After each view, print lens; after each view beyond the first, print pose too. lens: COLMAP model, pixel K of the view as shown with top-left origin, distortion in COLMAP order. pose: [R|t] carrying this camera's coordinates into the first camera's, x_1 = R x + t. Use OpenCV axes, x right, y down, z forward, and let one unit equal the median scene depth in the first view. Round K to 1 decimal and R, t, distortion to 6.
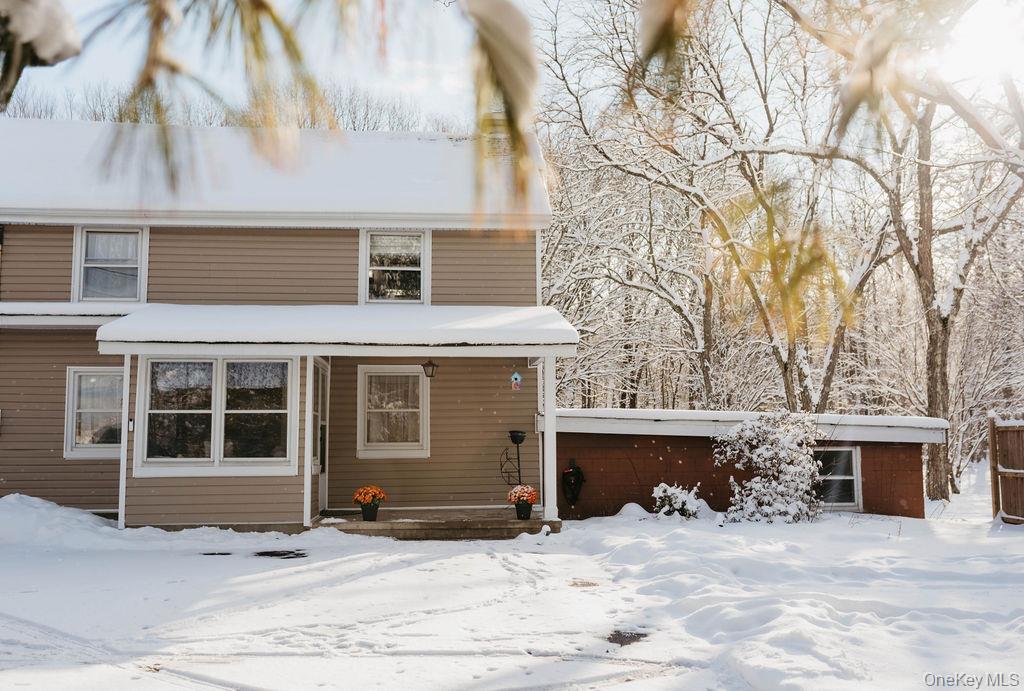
lens RADIAL K [[1040.6, 0, 512.0], [0, 1040.6, 345.5], [0, 0, 1]] dist [-0.008960, 0.003157]
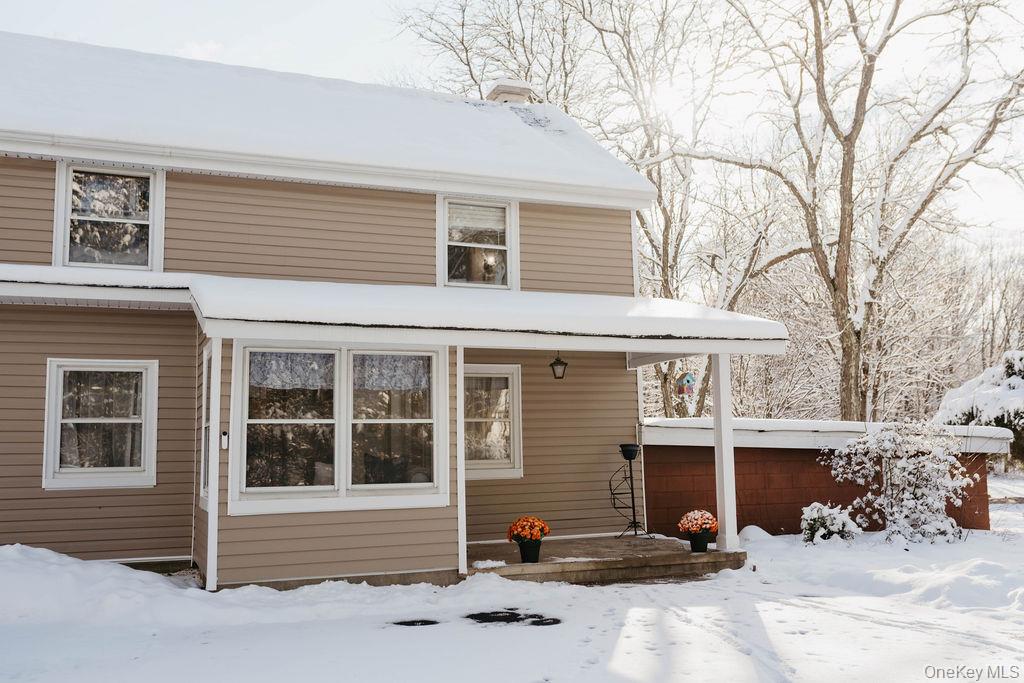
lens RADIAL K [[1001.8, 0, 512.0], [0, 1001.8, 341.5], [0, 0, 1]] dist [-0.012193, -0.017166]
pose [[0.949971, 0.024027, 0.311413, -0.385045], [-0.018286, 0.999605, -0.021344, 0.020234], [-0.311803, 0.014581, 0.950035, 0.291400]]
